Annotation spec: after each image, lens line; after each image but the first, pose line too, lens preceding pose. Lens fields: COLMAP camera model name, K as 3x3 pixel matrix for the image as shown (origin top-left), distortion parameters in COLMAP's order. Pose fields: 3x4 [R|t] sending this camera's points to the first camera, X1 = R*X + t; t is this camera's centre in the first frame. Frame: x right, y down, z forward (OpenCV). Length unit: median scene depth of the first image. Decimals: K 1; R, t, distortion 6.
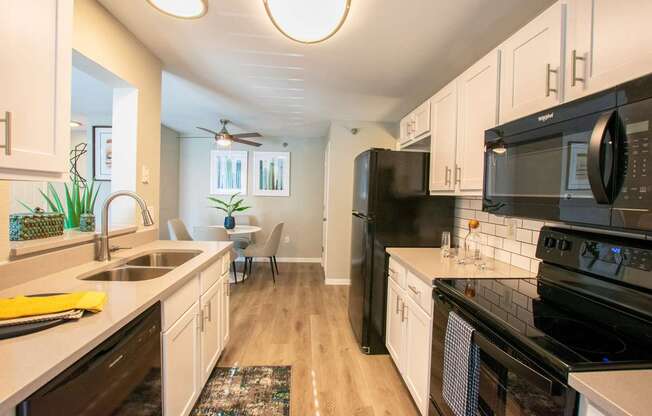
lens RADIAL K [[295.1, 0, 330.3], [0, 295.1, 206.3], [0, 0, 1]] dist [-0.004992, 0.000114]
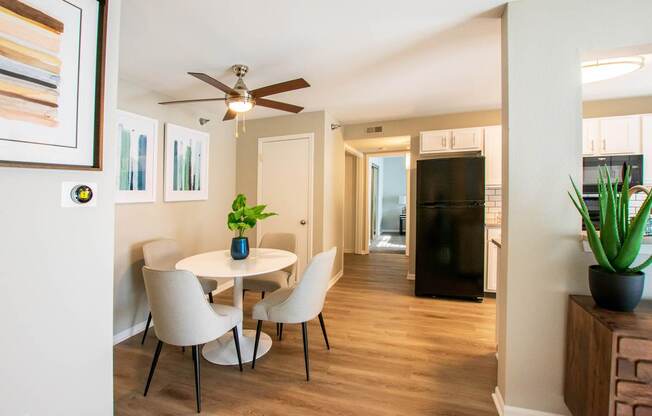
lens RADIAL K [[305.3, 0, 302.1], [0, 305.3, 196.5], [0, 0, 1]] dist [-0.004664, -0.000110]
pose [[0.395138, -0.042404, 0.917643, -0.709126], [0.070171, 0.997409, 0.015875, -0.038264], [-0.915938, 0.058119, 0.397089, 0.550685]]
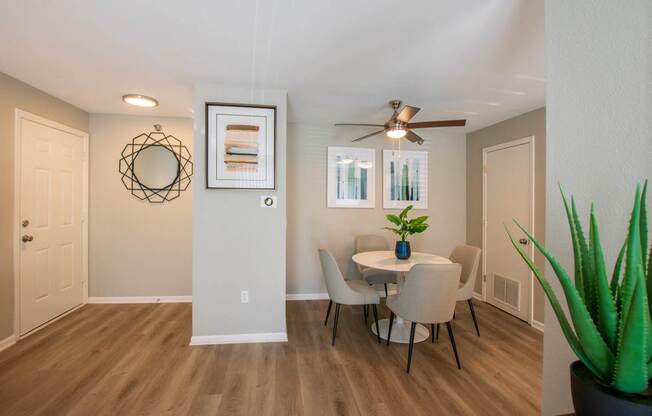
lens RADIAL K [[295.1, 0, 323.6], [0, 295.1, 208.0], [0, 0, 1]] dist [-0.004992, 0.000114]
pose [[0.993174, -0.009931, 0.116218, -0.512089], [0.011425, 0.999860, -0.012196, -0.030495], [-0.116081, 0.013441, 0.993149, 0.282217]]
